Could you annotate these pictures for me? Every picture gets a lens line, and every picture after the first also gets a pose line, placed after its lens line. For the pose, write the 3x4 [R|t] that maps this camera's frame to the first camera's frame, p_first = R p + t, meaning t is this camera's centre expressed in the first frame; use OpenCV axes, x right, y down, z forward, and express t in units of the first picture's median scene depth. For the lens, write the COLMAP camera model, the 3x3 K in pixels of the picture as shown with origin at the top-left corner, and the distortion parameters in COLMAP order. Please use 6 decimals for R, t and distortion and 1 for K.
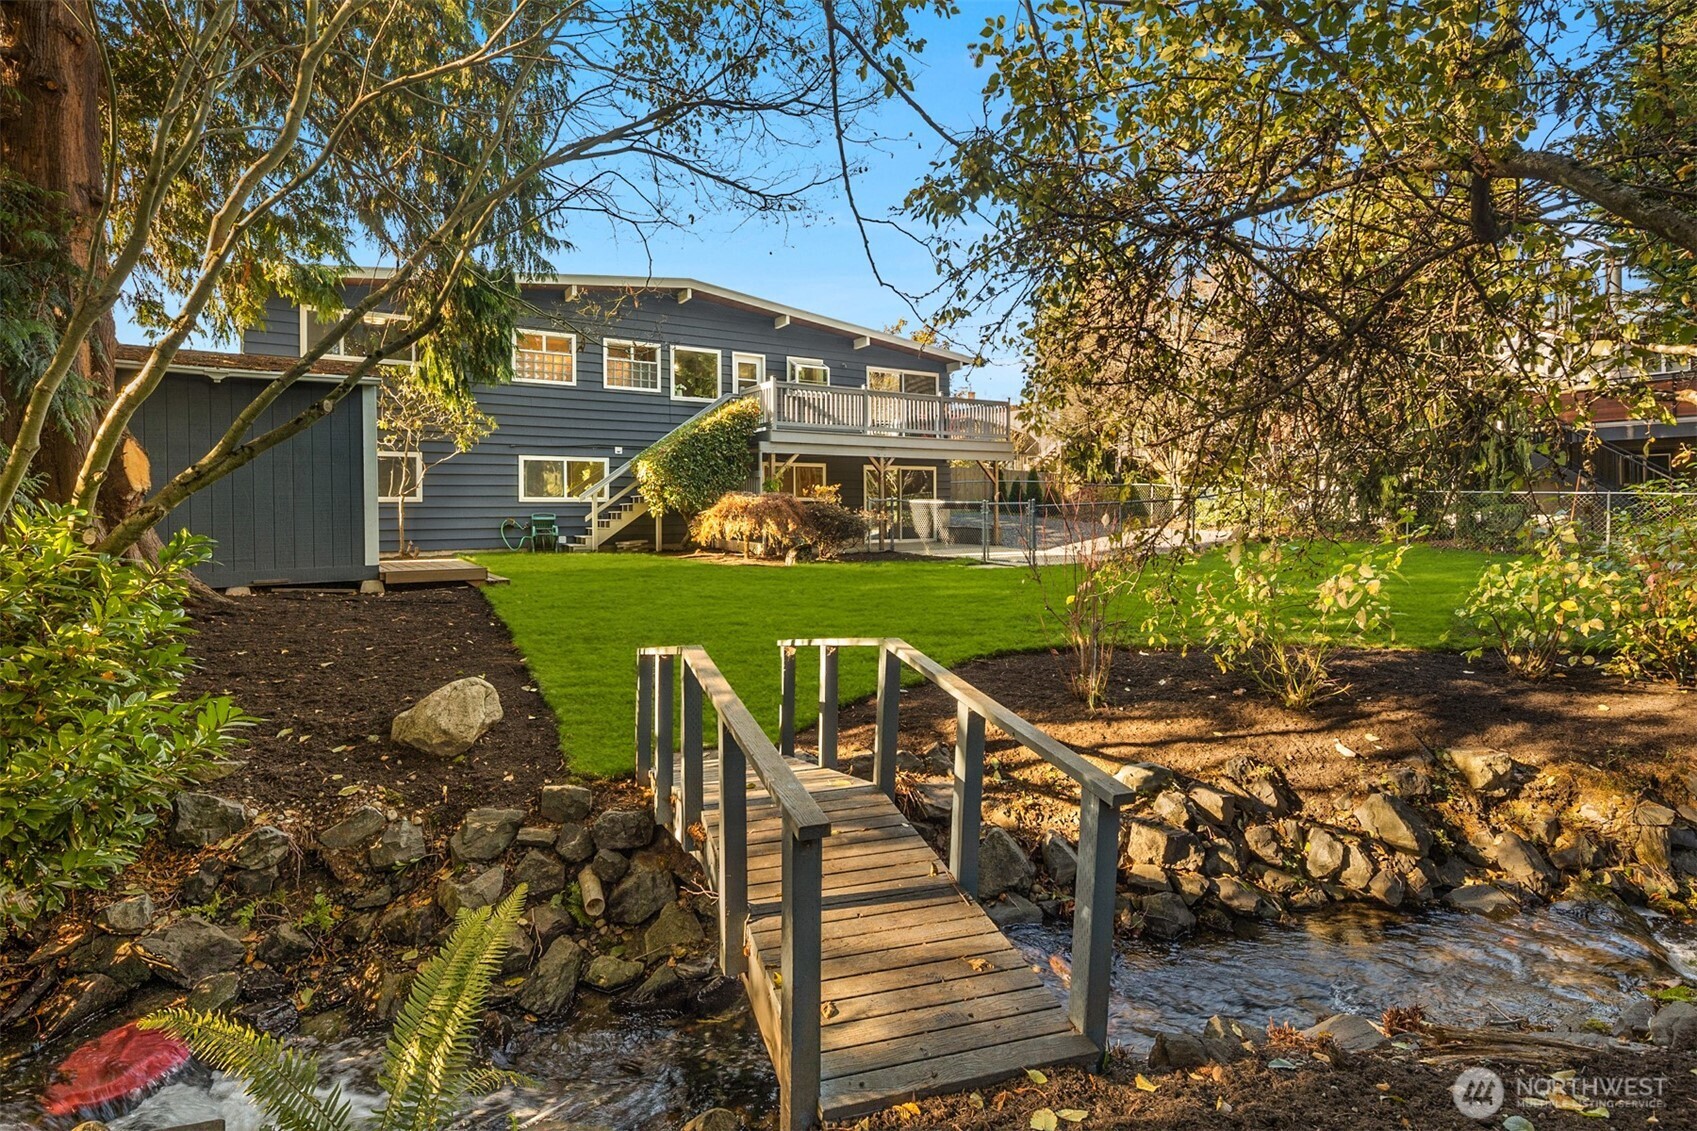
lens RADIAL K [[822.8, 0, 845.5], [0, 822.8, 508.0], [0, 0, 1]] dist [-0.001535, -0.001214]
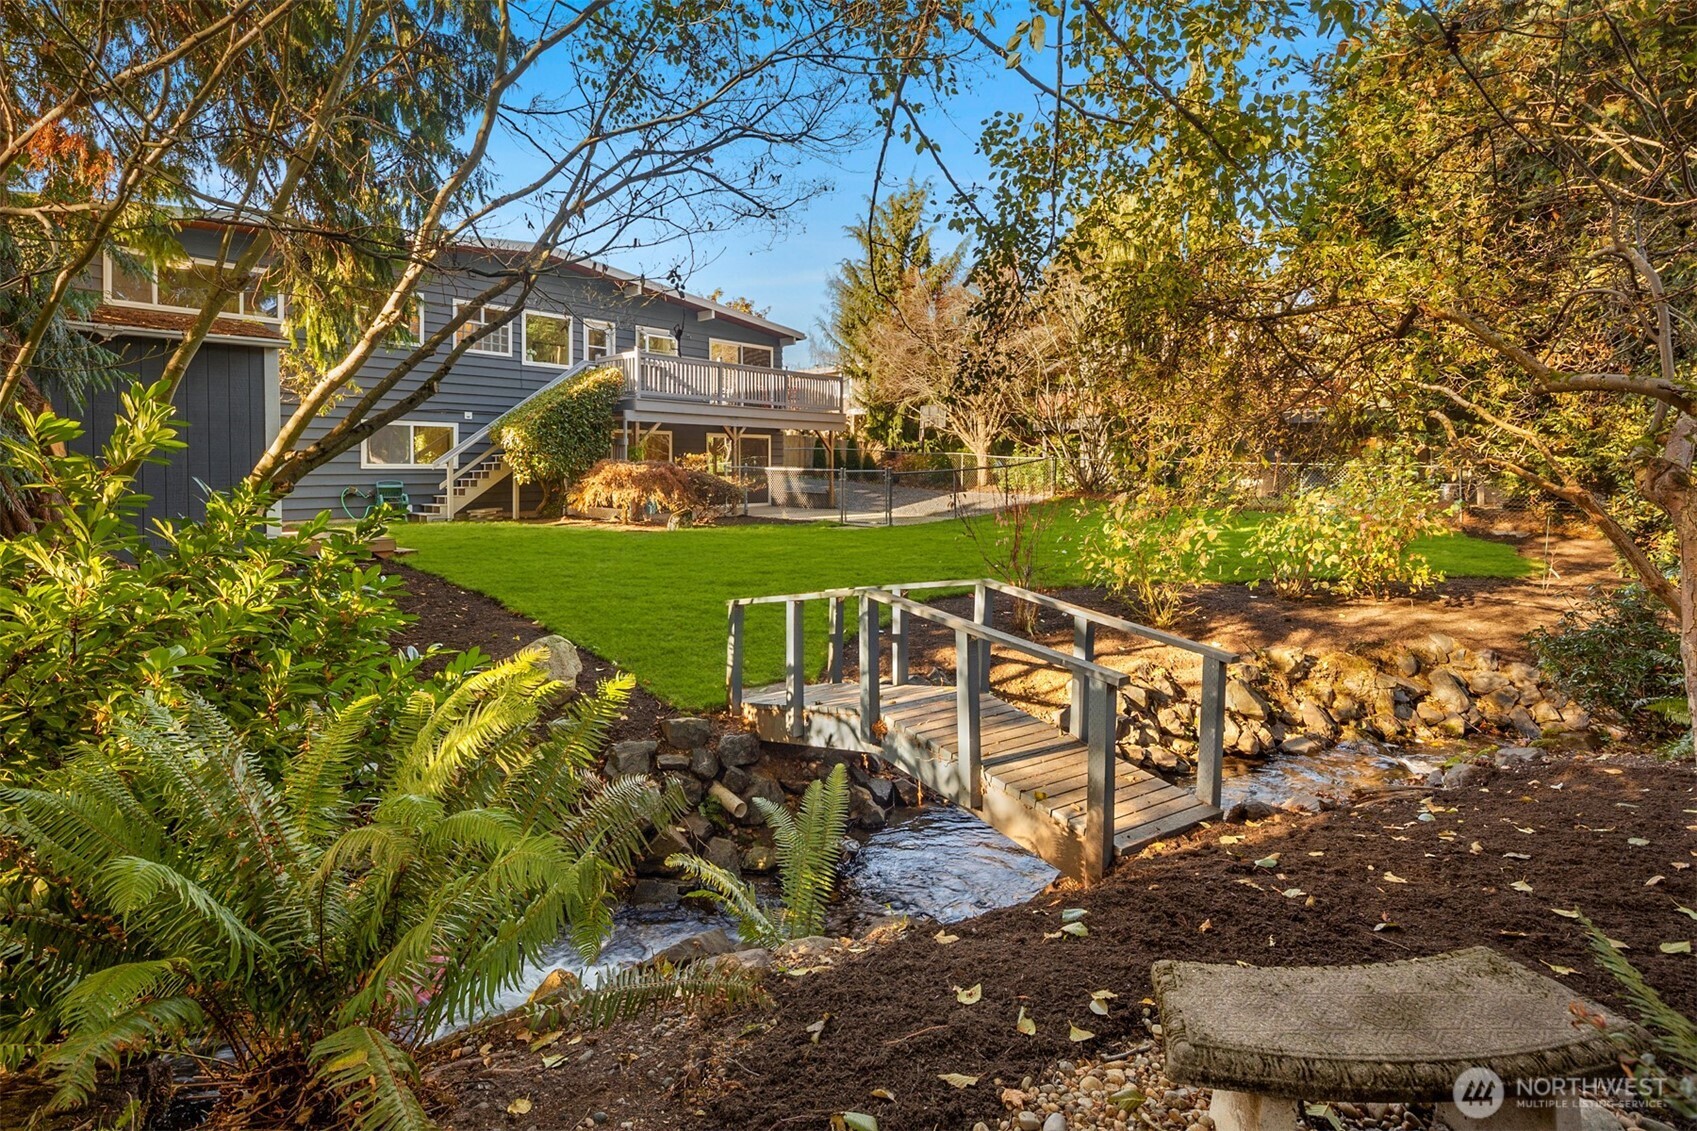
lens RADIAL K [[820.7, 0, 849.0], [0, 820.7, 475.7], [0, 0, 1]] dist [-0.001208, 0.000029]
pose [[0.958267, -0.001098, 0.285871, -0.154688], [-0.000199, 0.999990, 0.004508, -0.004738], [-0.285873, -0.004377, 0.958258, -0.064632]]
